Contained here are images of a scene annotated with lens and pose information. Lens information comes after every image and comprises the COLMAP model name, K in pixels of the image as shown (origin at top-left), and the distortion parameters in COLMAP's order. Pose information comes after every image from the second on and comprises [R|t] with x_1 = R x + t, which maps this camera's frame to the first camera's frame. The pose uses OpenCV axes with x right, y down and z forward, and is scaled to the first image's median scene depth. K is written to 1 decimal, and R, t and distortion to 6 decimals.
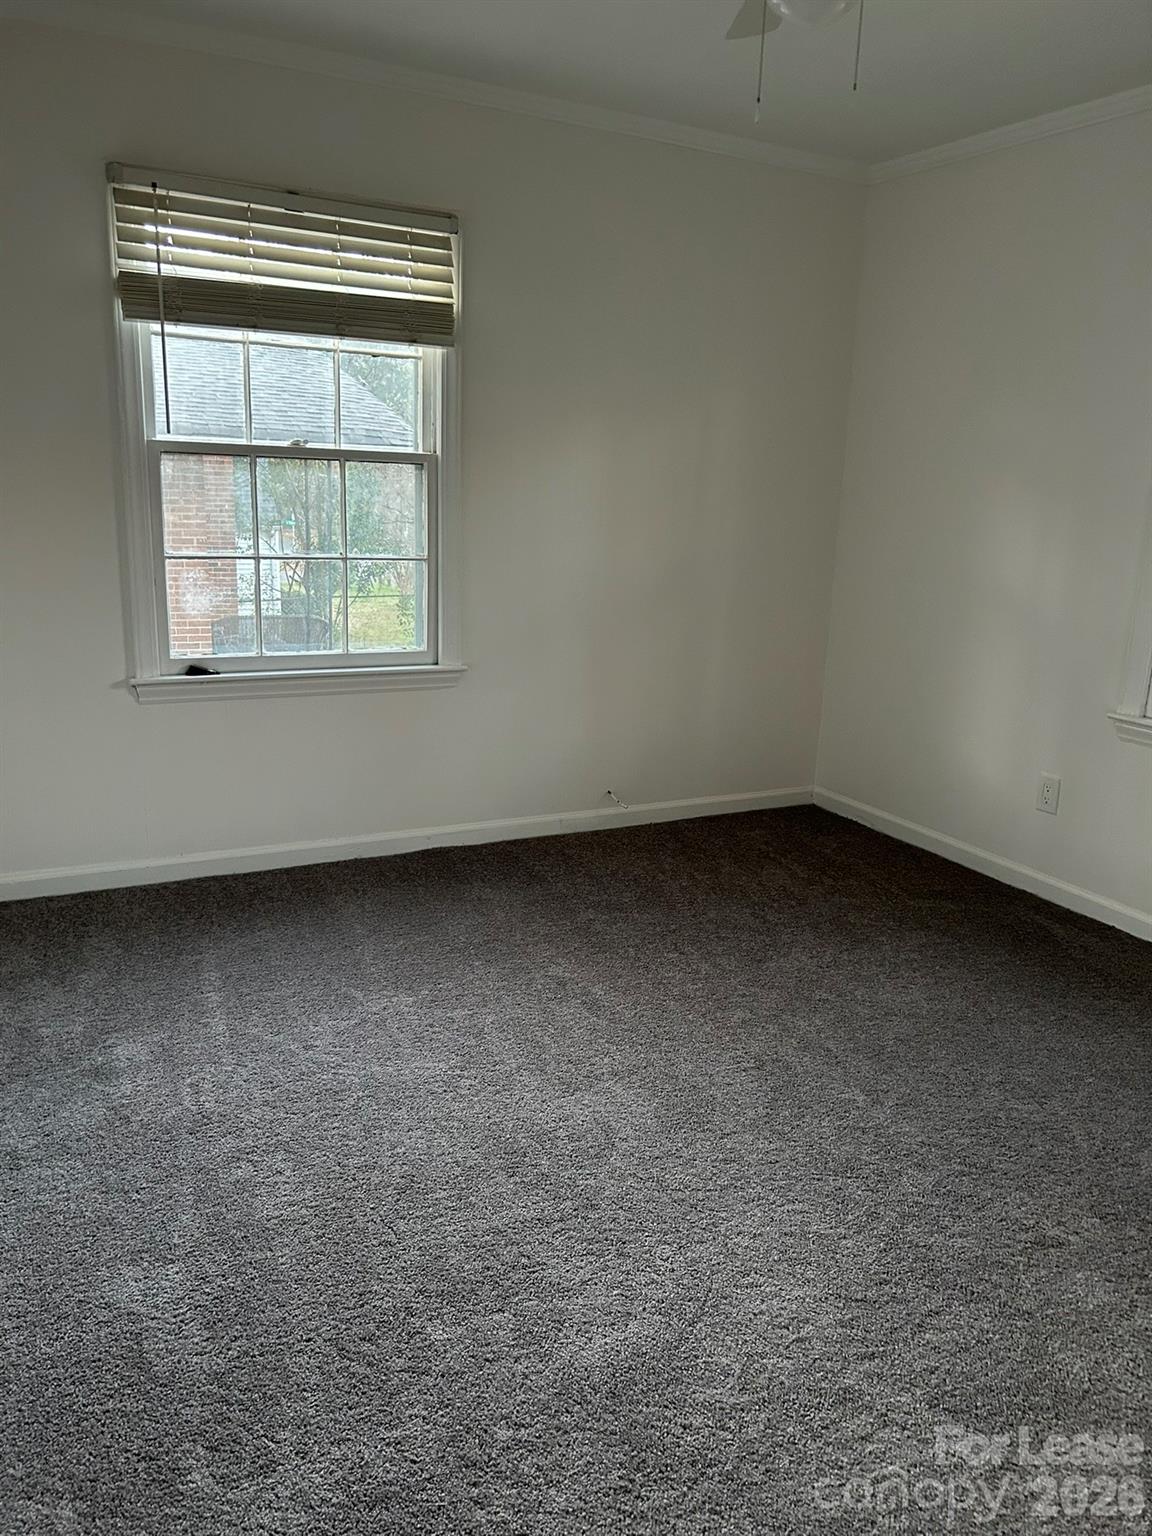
lens RADIAL K [[1153.6, 0, 578.5], [0, 1153.6, 770.0], [0, 0, 1]] dist [-0.010436, -0.005513]
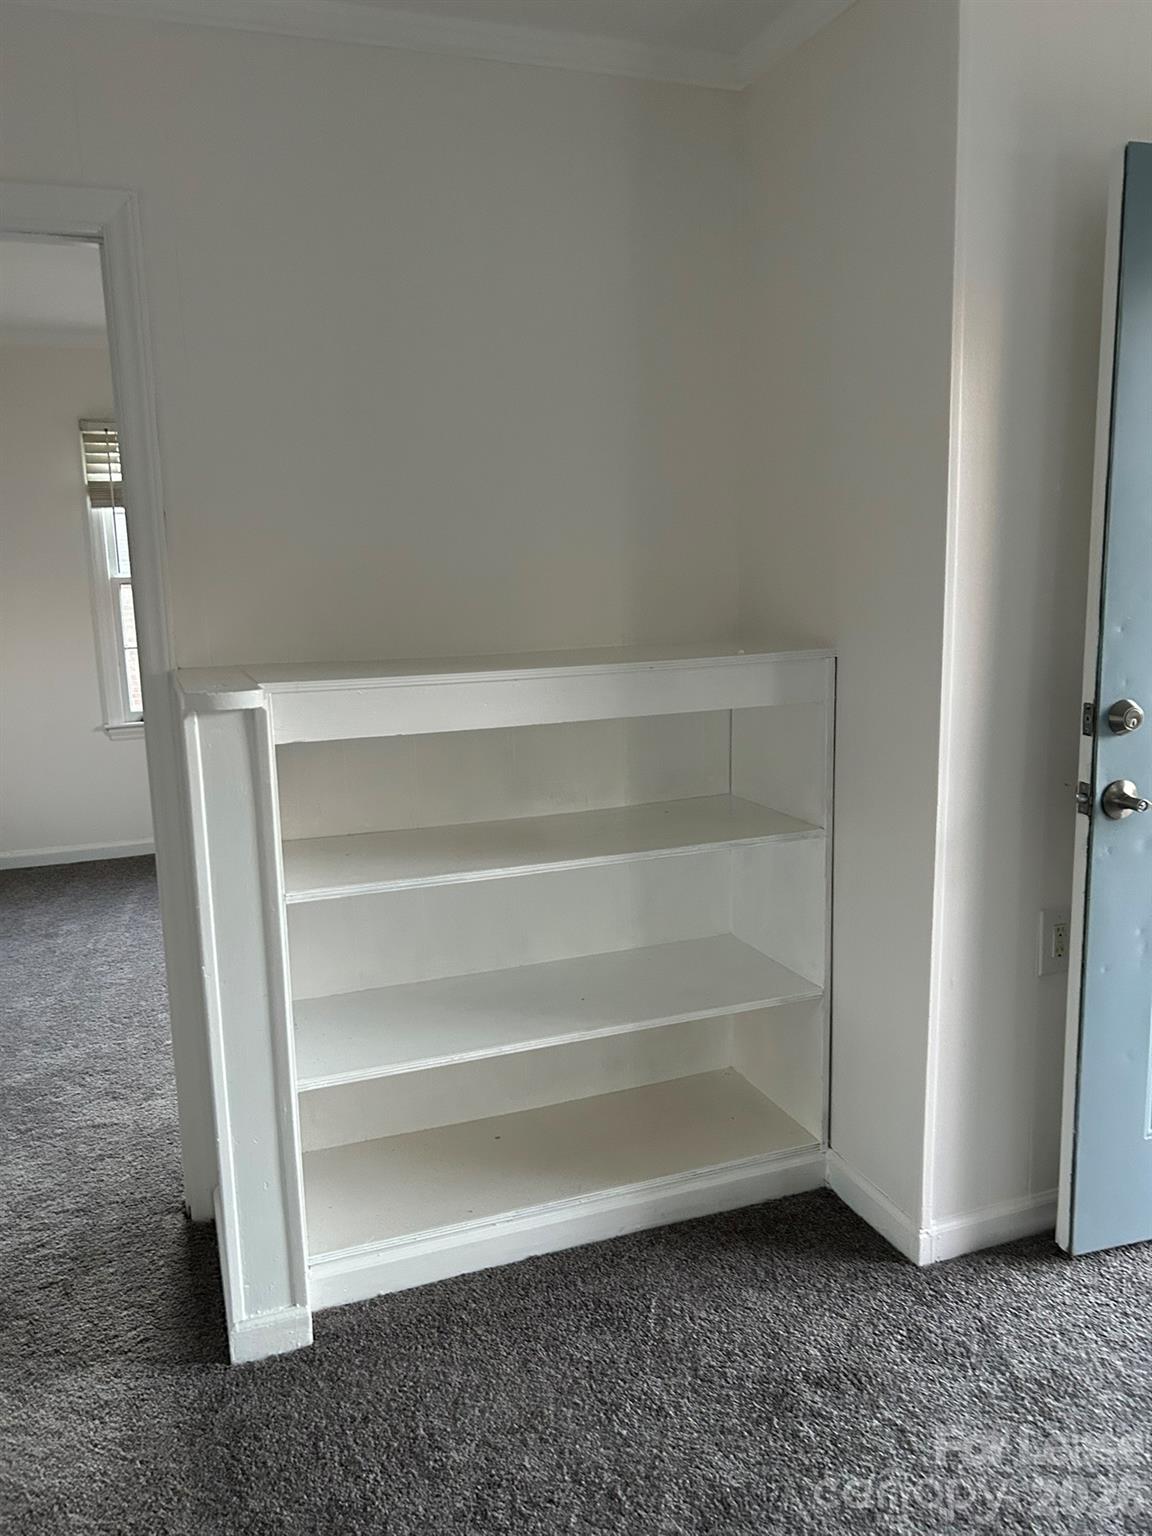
lens RADIAL K [[1153.6, 0, 574.1], [0, 1153.6, 768.6], [0, 0, 1]] dist [-0.010436, -0.005513]
pose [[0.991028, -0.038241, -0.128067, 0.505590], [0.027961, 0.996311, -0.081128, 0.142259], [0.130697, 0.076819, 0.988442, -0.540011]]
